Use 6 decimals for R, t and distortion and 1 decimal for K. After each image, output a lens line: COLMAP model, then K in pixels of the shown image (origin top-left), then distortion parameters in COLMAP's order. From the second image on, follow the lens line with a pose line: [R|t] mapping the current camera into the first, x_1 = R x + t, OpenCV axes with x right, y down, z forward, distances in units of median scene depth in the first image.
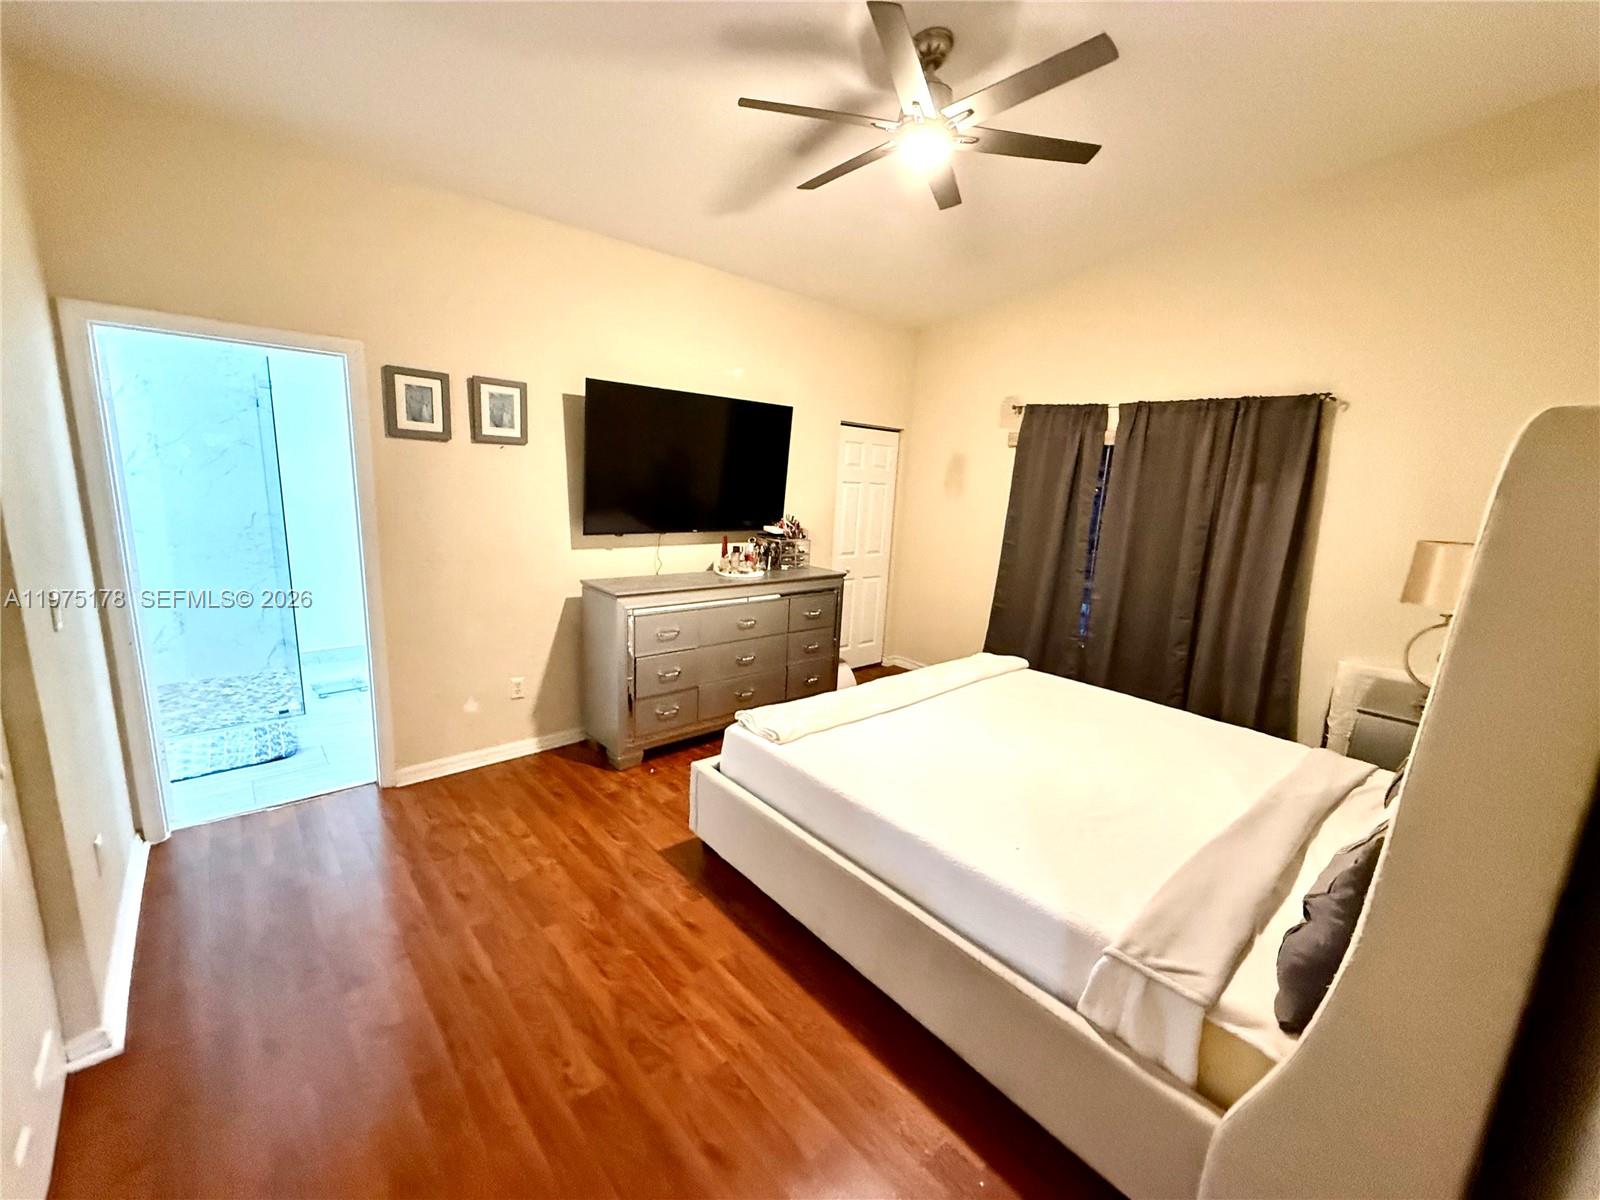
lens RADIAL K [[636.8, 0, 801.1], [0, 636.8, 600.4], [0, 0, 1]] dist [-0.000758, 0.000201]
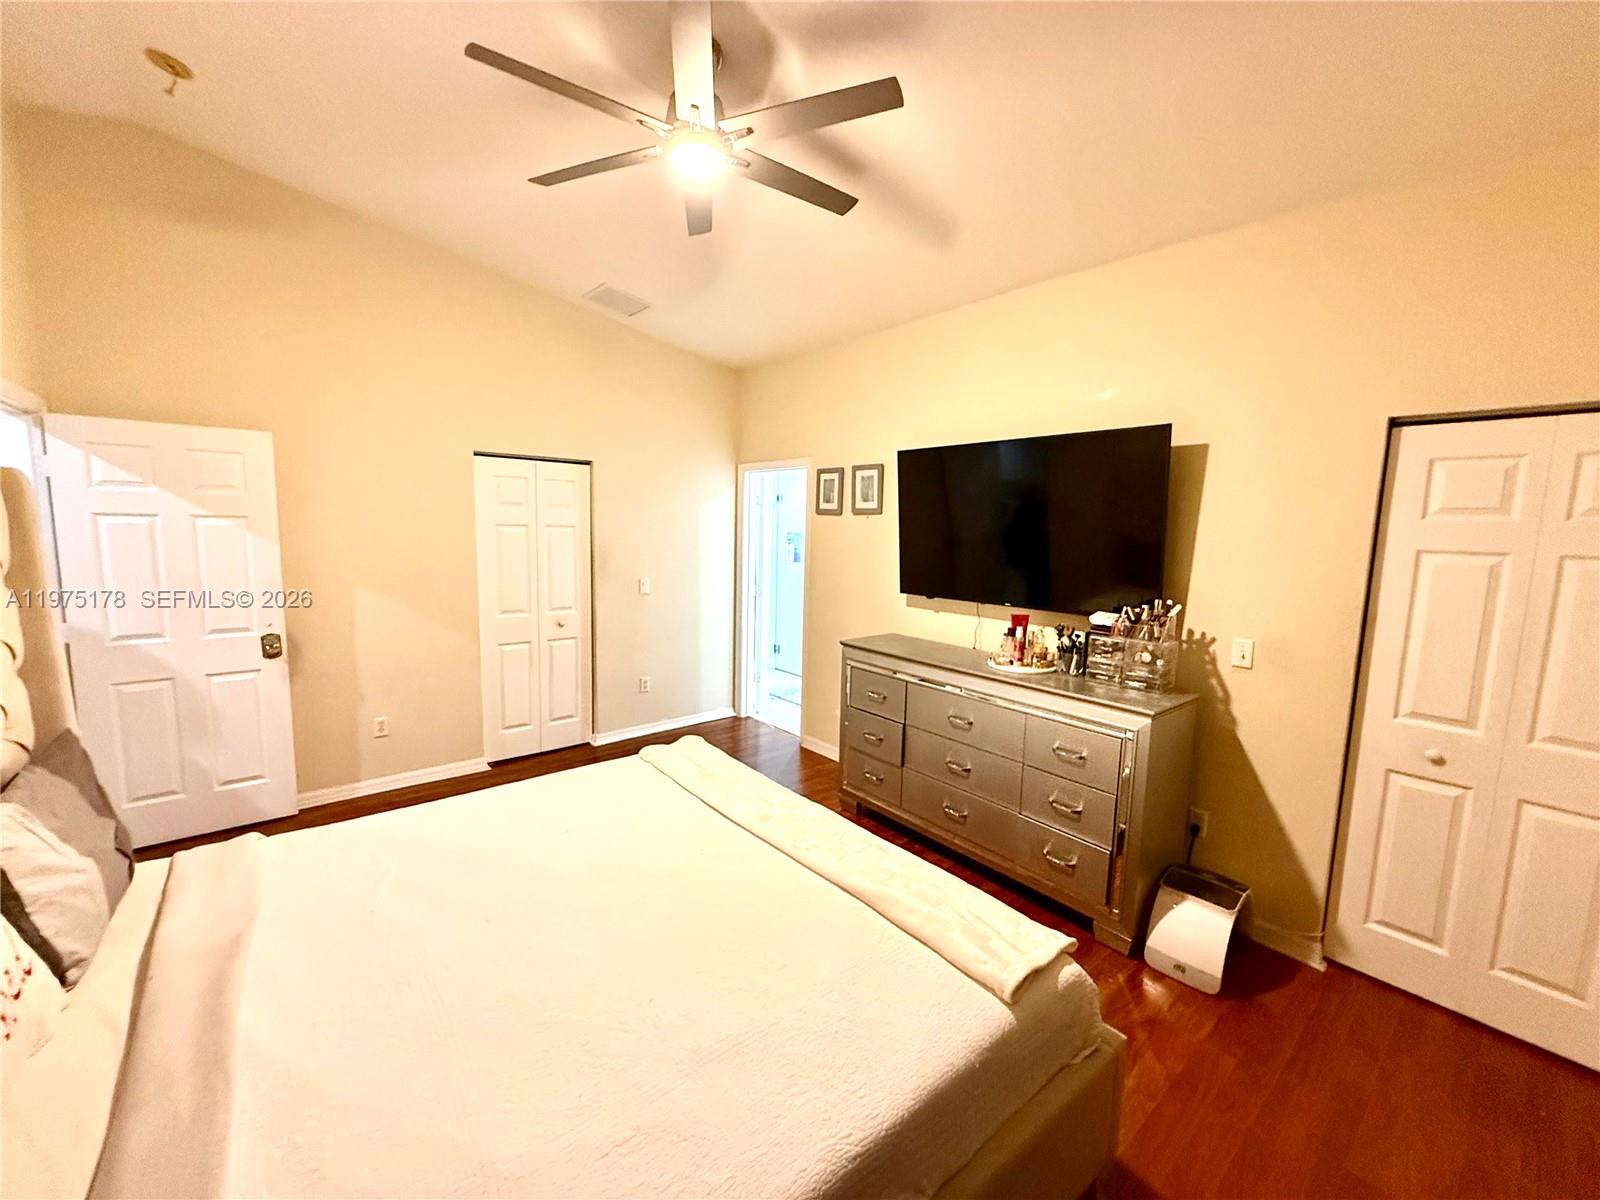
lens RADIAL K [[636.8, 0, 799.5], [0, 636.8, 602.3], [0, 0, 1]] dist [-0.000758, 0.000201]
pose [[-0.034175, 0.076339, -0.996496, 0.815142], [-0.210744, 0.974108, 0.081851, -0.152175], [0.976944, 0.212803, -0.017202, 0.934887]]
